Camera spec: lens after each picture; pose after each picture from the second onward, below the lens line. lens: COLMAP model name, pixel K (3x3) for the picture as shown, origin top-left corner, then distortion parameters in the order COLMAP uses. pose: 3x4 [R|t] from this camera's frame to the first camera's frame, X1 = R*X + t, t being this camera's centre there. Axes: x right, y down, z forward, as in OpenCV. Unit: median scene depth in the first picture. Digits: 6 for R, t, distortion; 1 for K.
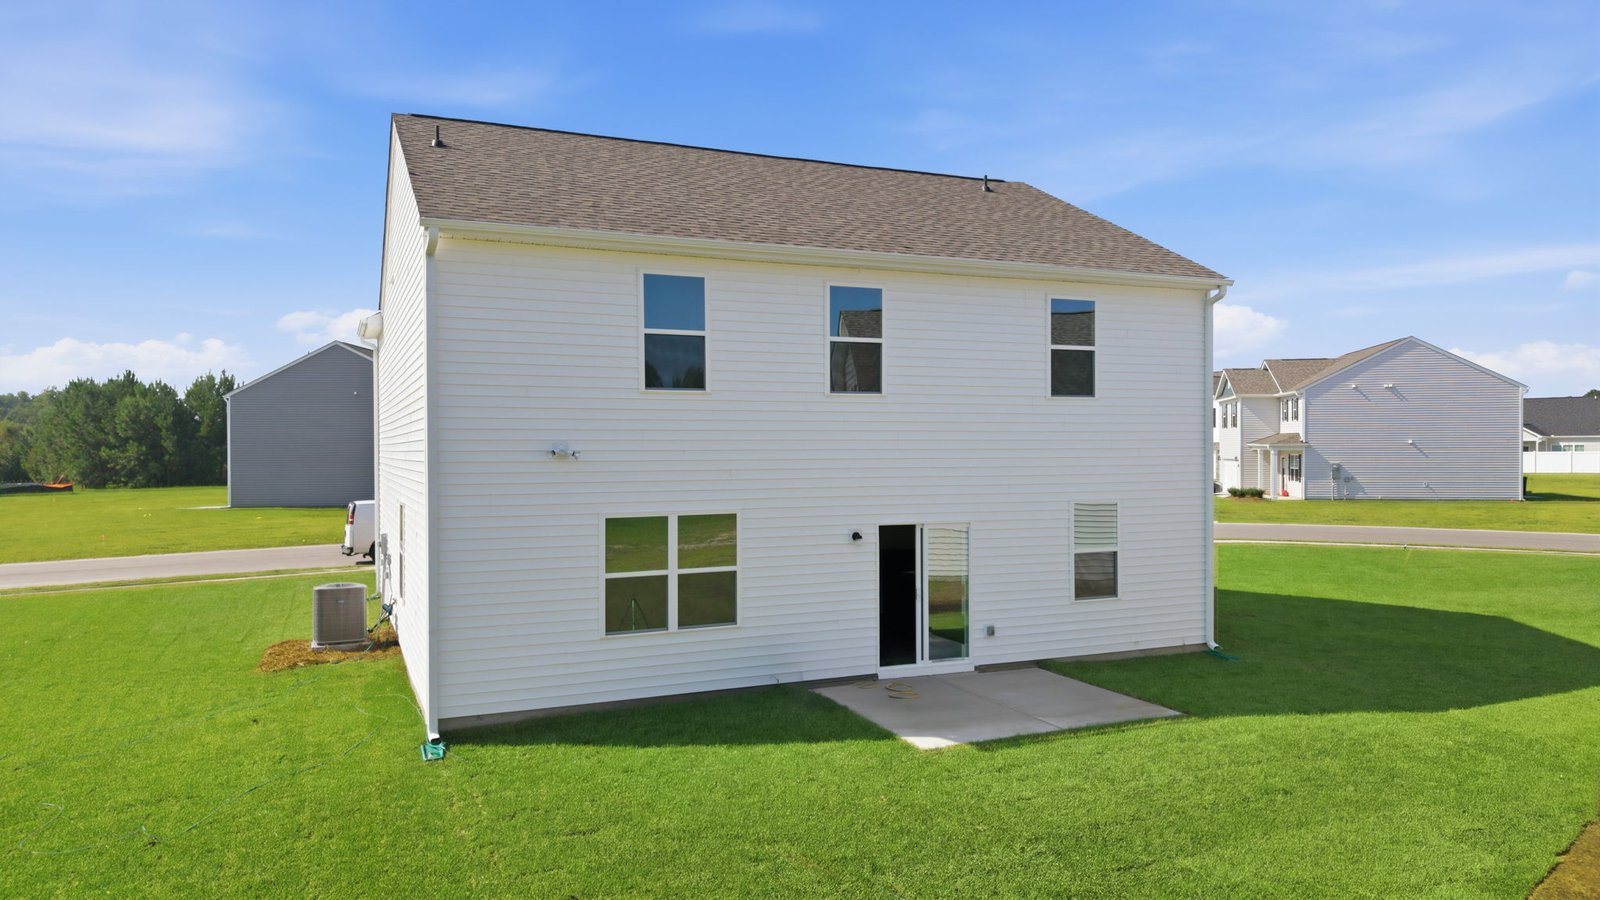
lens RADIAL K [[1049.0, 0, 800.0], [0, 1049.0, 450.0], [0, 0, 1]] dist [0.001761, -0.000495]
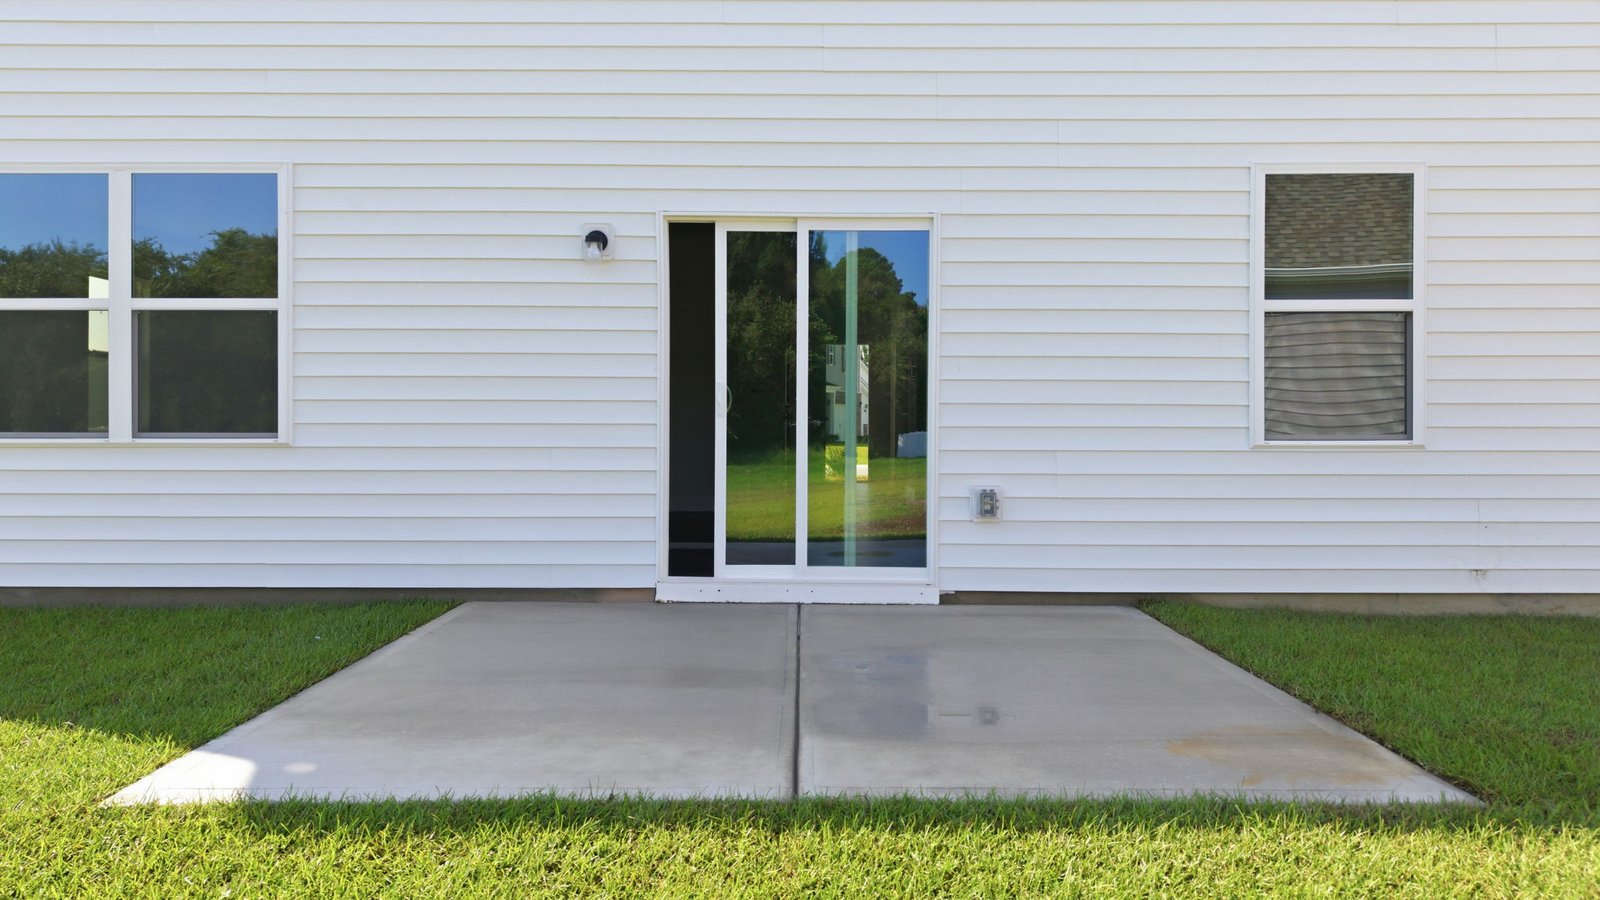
lens RADIAL K [[1079.9, 0, 783.0], [0, 1079.9, 451.1], [0, 0, 1]] dist [0.001372, -0.001614]
pose [[0.918272, 0.014437, -0.395687, 0.283220], [-0.005658, 0.999711, 0.023345, 0.152974], [0.395910, -0.019198, 0.918089, 0.648342]]
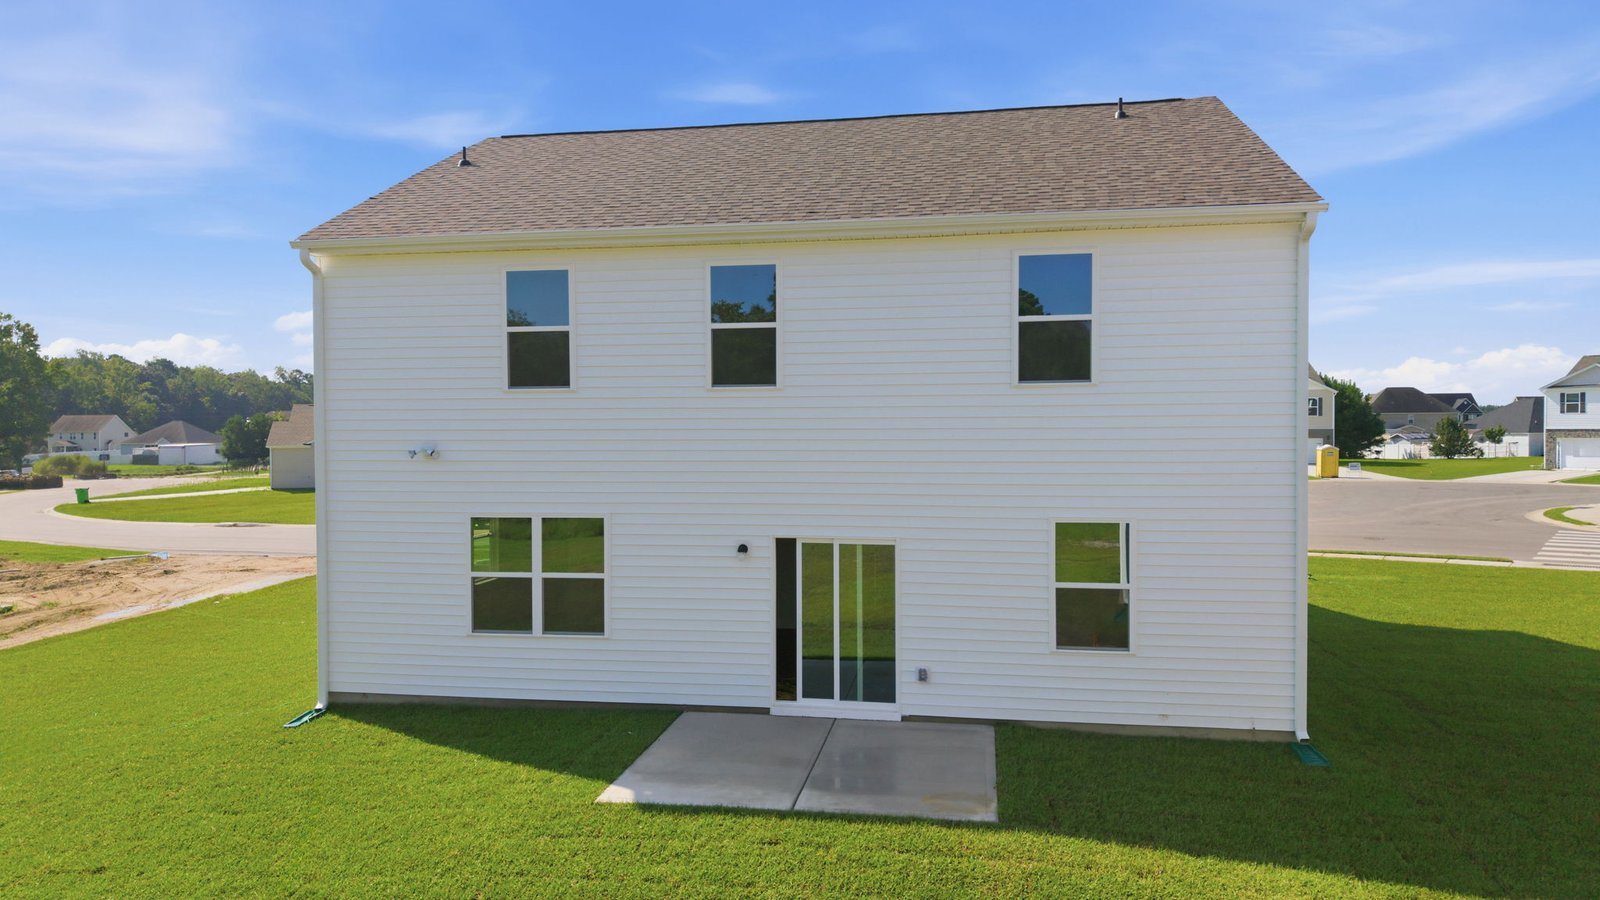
lens RADIAL K [[1079.9, 0, 783.0], [0, 1079.9, 451.1], [0, 0, 1]] dist [0.001372, -0.001614]
pose [[0.842390, 0.013412, -0.538702, 0.568450], [-0.000480, 0.999708, 0.024140, -0.021769], [0.538868, -0.020077, 0.842151, 0.257582]]
